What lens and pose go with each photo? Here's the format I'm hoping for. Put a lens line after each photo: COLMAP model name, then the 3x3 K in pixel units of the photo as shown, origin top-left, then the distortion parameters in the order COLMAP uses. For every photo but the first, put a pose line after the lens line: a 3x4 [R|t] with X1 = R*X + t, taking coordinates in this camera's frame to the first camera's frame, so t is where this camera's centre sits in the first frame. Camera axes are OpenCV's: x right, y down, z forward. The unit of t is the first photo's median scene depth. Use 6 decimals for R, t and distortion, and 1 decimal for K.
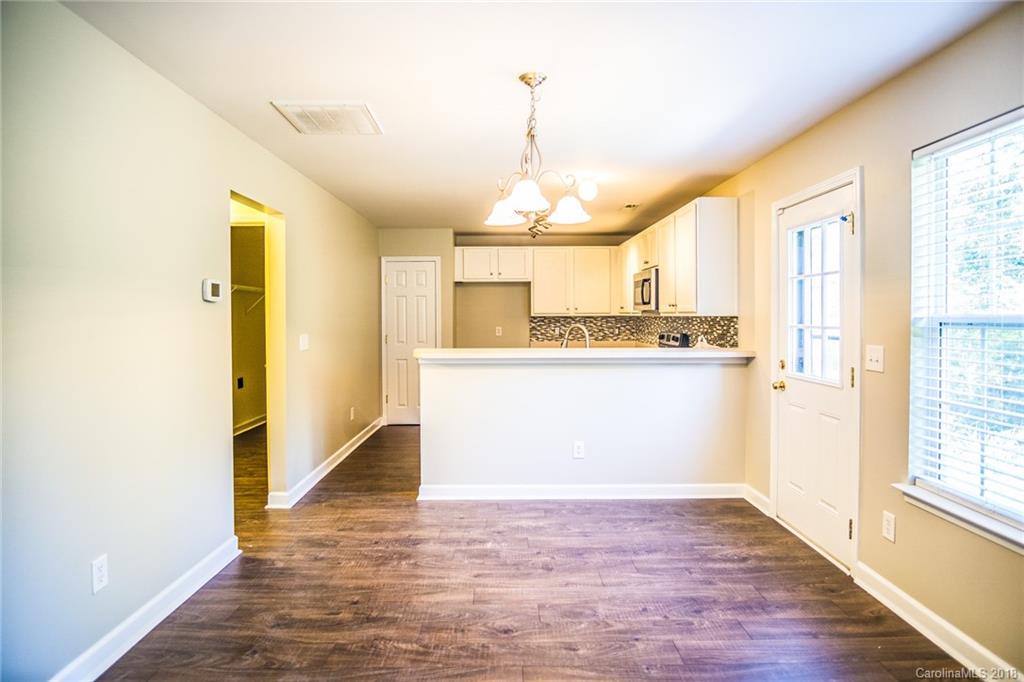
lens RADIAL K [[560.0, 0, 510.3], [0, 560.0, 335.0], [0, 0, 1]] dist [-0.008441, -0.001511]
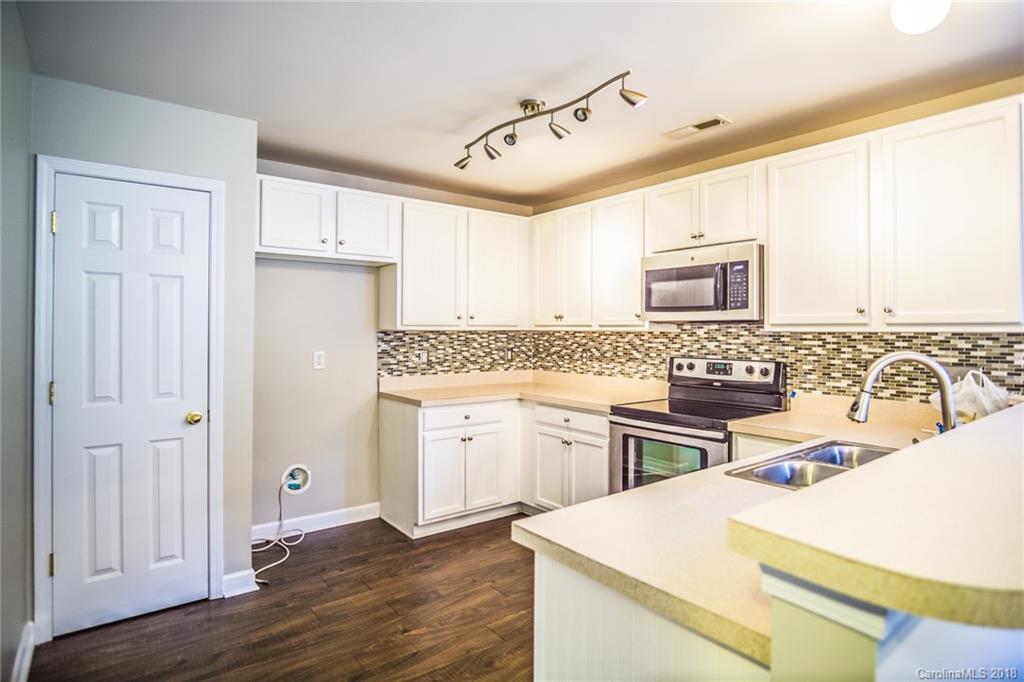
lens RADIAL K [[560.0, 0, 513.9], [0, 560.0, 336.4], [0, 0, 1]] dist [-0.008441, -0.001511]
pose [[0.807975, -0.001108, 0.589216, -0.174036], [0.014619, 0.999728, -0.018166, -0.015970], [-0.589036, 0.023291, 0.807771, 0.494075]]
